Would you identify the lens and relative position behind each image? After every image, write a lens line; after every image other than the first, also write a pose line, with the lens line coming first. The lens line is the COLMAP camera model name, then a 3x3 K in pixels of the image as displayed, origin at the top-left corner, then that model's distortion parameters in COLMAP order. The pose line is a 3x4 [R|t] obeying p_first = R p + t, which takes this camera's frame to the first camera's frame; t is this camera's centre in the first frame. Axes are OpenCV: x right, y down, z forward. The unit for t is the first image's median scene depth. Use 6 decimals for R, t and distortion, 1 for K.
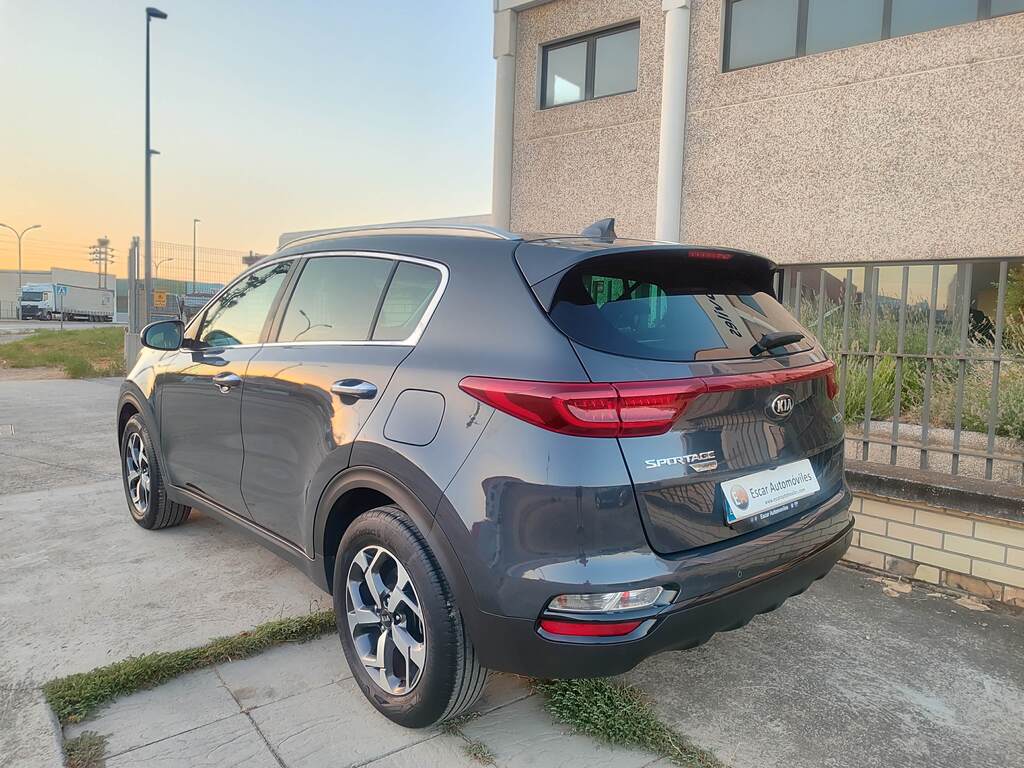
lens RADIAL K [[729.4, 0, 508.9], [0, 729.4, 384.4], [0, 0, 1]] dist [0.008283, -0.002028]
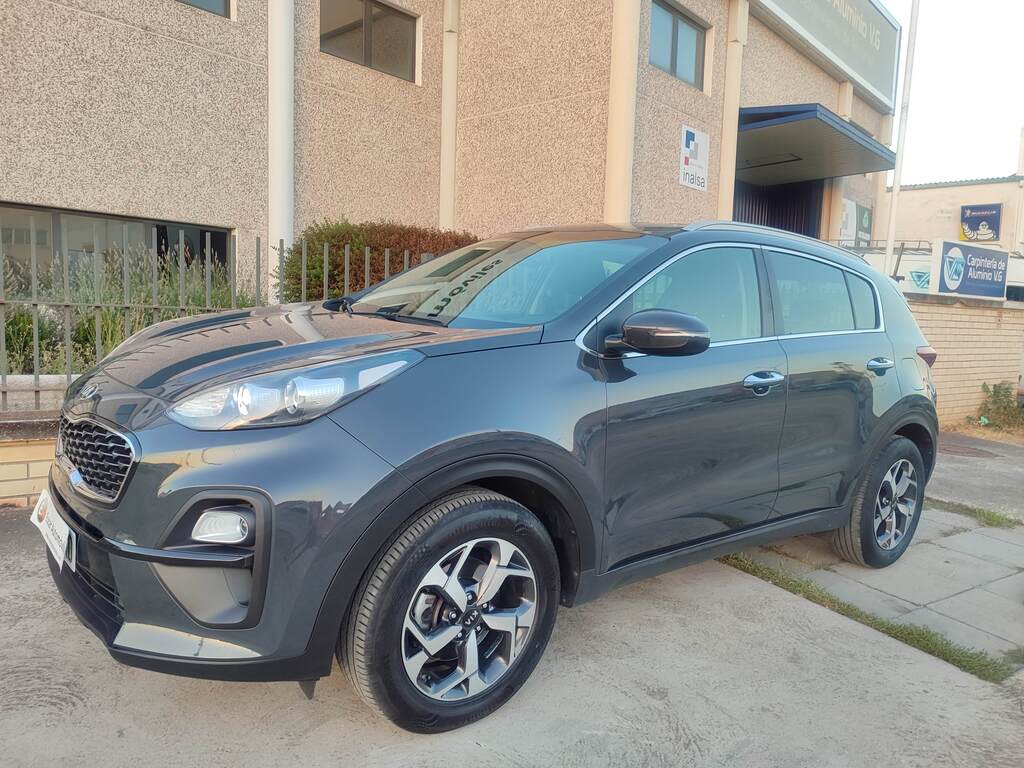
lens RADIAL K [[729.8, 0, 508.1], [0, 729.8, 386.3], [0, 0, 1]] dist [0.007754, -0.001185]
pose [[0.062463, -0.124900, 0.990201, -0.425984], [0.039115, 0.991683, 0.122620, -0.040097], [-0.997281, 0.031073, 0.066829, 0.414196]]
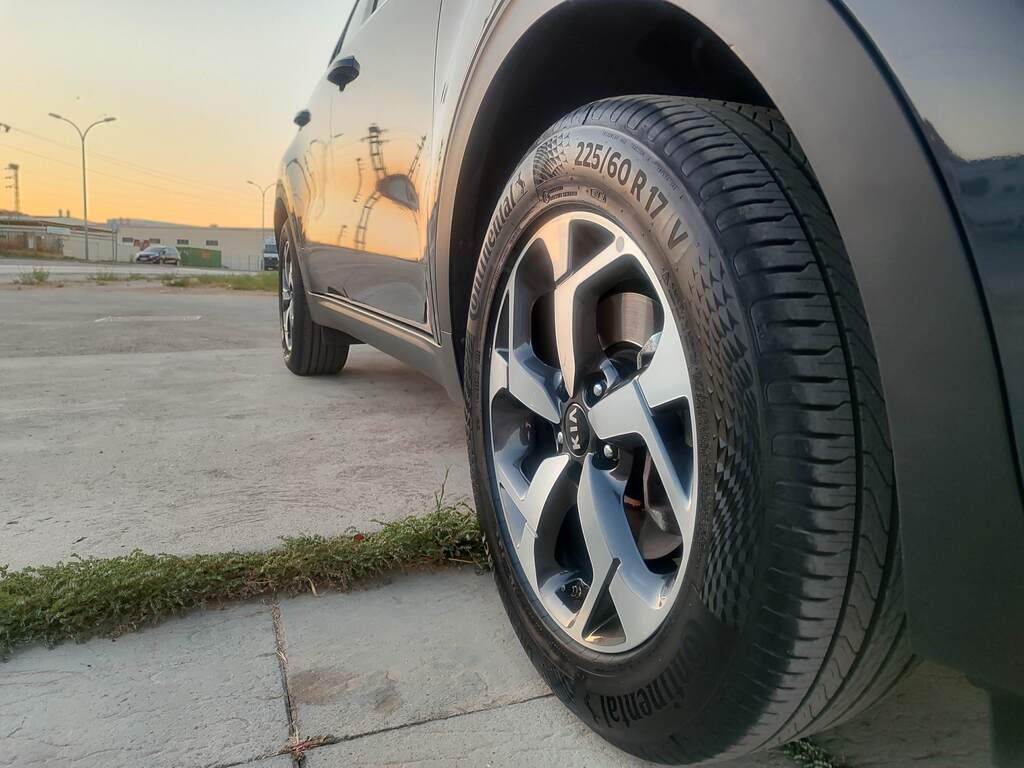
lens RADIAL K [[729.4, 0, 508.9], [0, 729.4, 384.4], [0, 0, 1]] dist [0.008283, -0.002028]
pose [[0.961313, 0.043904, -0.271937, -0.048324], [-0.032346, 0.998378, 0.046842, 0.068163], [0.273553, -0.036234, 0.961174, 0.182783]]
